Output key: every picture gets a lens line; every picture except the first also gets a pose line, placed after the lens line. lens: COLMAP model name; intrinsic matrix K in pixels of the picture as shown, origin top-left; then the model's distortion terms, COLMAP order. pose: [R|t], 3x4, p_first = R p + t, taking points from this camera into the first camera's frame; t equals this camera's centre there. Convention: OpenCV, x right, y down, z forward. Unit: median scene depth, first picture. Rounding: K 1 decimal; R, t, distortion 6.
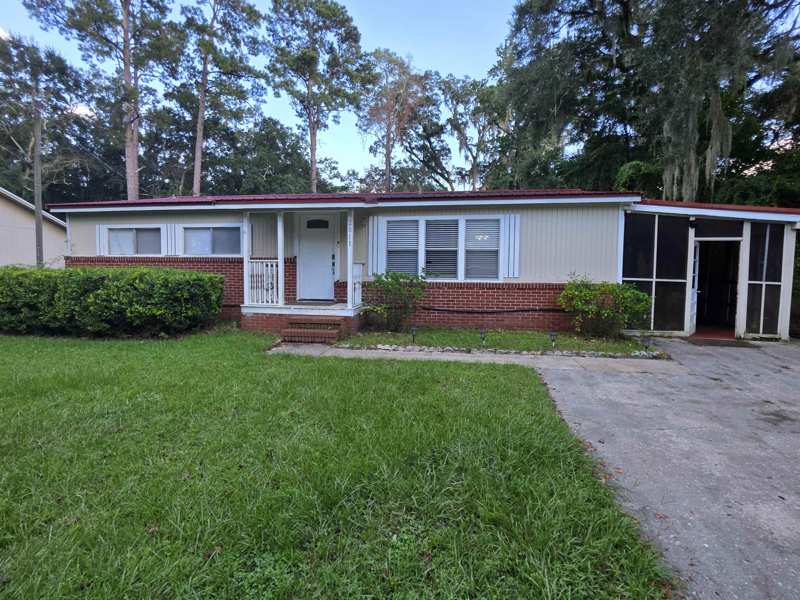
lens RADIAL K [[403.1, 0, 394.3], [0, 403.1, 294.8], [0, 0, 1]] dist [-0.001427, 0.000937]
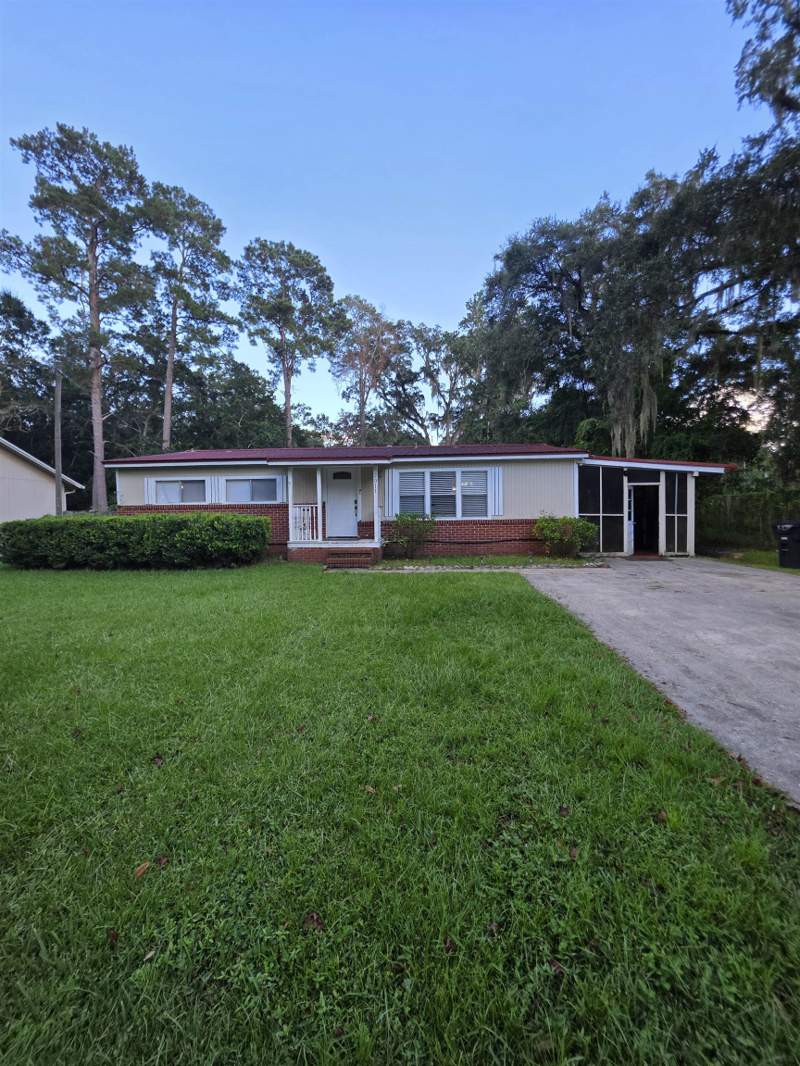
lens RADIAL K [[429.9, 0, 403.8], [0, 429.9, 531.1], [0, 0, 1]] dist [-0.001156, 0.000266]
pose [[0.994869, -0.023189, 0.098481, -0.035681], [0.026006, 0.999286, -0.027411, 0.009138], [-0.097775, 0.029832, 0.994761, -0.084030]]
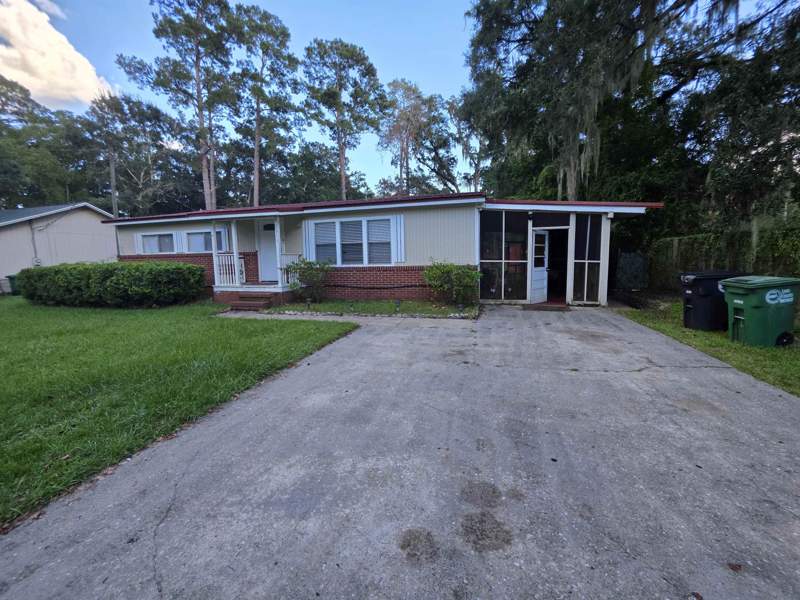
lens RADIAL K [[322.7, 0, 395.6], [0, 322.7, 295.0], [0, 0, 1]] dist [-0.001156, 0.000266]
pose [[0.993330, -0.013231, -0.114547, 0.096407], [0.018887, 0.998648, 0.048436, 0.003529], [0.113751, -0.050276, 0.992236, -0.019903]]
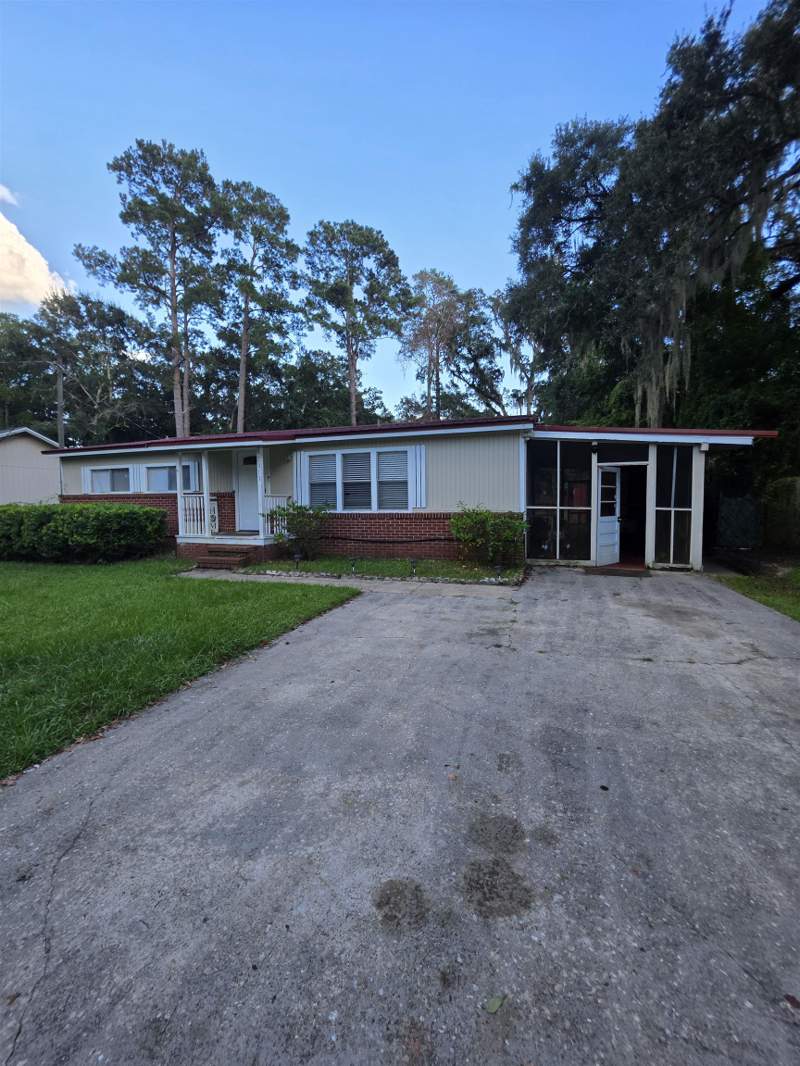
lens RADIAL K [[429.9, 0, 403.8], [0, 429.9, 531.1], [0, 0, 1]] dist [-0.001156, 0.000266]
pose [[0.987899, -0.005960, -0.154985, 0.101245], [0.006747, 0.999967, 0.004556, 0.002732], [0.154952, -0.005547, 0.987906, -0.019361]]
